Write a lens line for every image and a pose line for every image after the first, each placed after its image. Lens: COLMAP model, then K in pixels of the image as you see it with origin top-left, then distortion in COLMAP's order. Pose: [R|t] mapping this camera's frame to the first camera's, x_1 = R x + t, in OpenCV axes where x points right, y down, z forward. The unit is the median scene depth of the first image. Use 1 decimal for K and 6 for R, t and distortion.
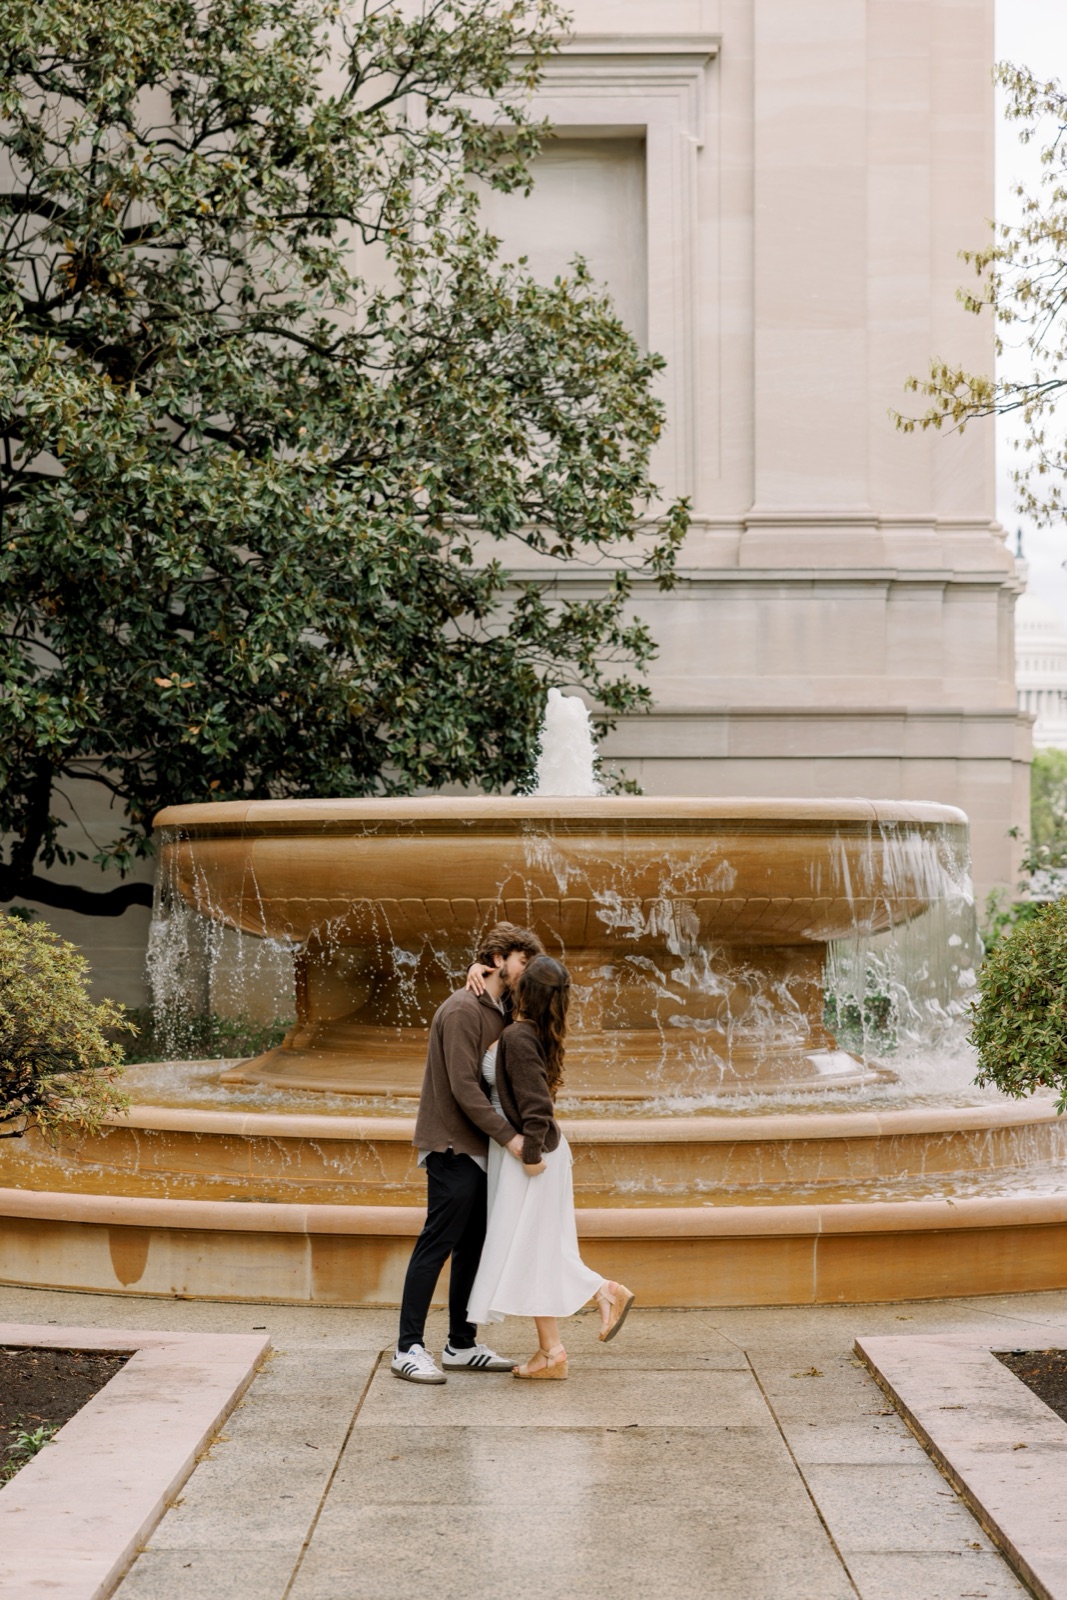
lens RADIAL K [[3258.0, 0, 531.0], [0, 3258.0, 802.4], [0, 0, 1]] dist [0.049032, 0.000000]
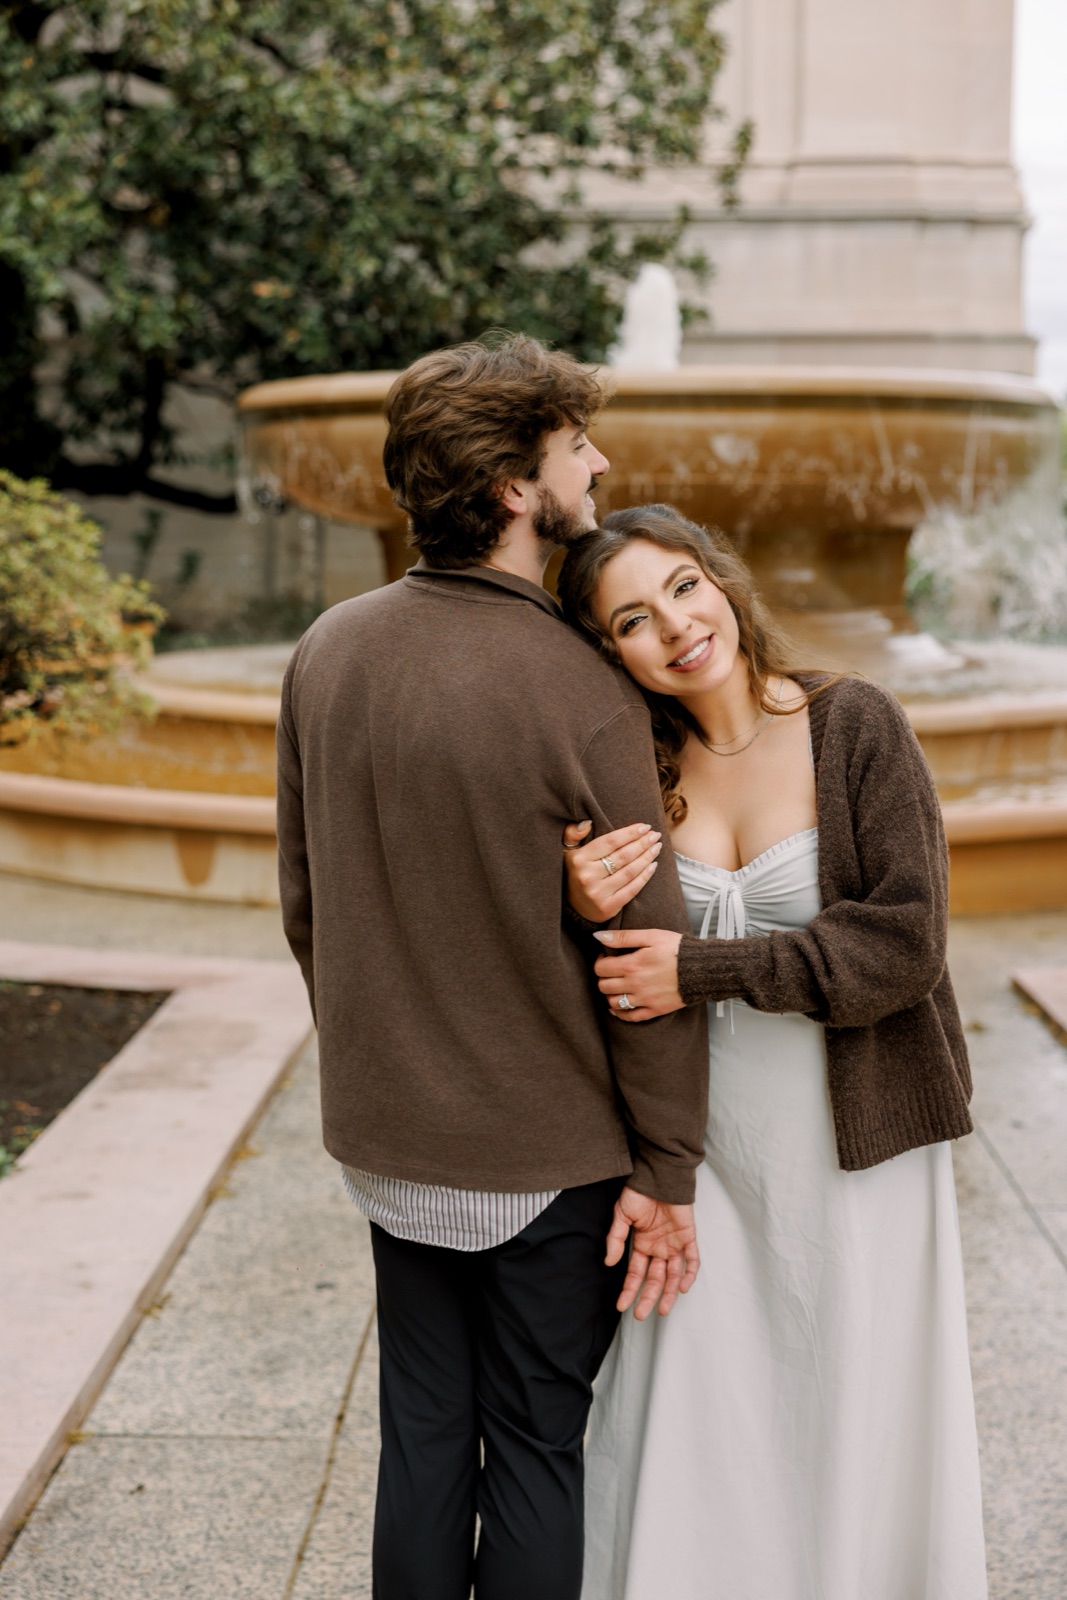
lens RADIAL K [[2304.6, 0, 526.0], [0, 2304.6, 800.9], [0, 0, 1]] dist [0.210039, 0.000000]
pose [[0.999717, 0.001480, -0.023759, -0.008187], [0.002031, 0.989126, 0.147055, 0.015487], [0.023718, -0.147062, 0.988843, 0.213095]]
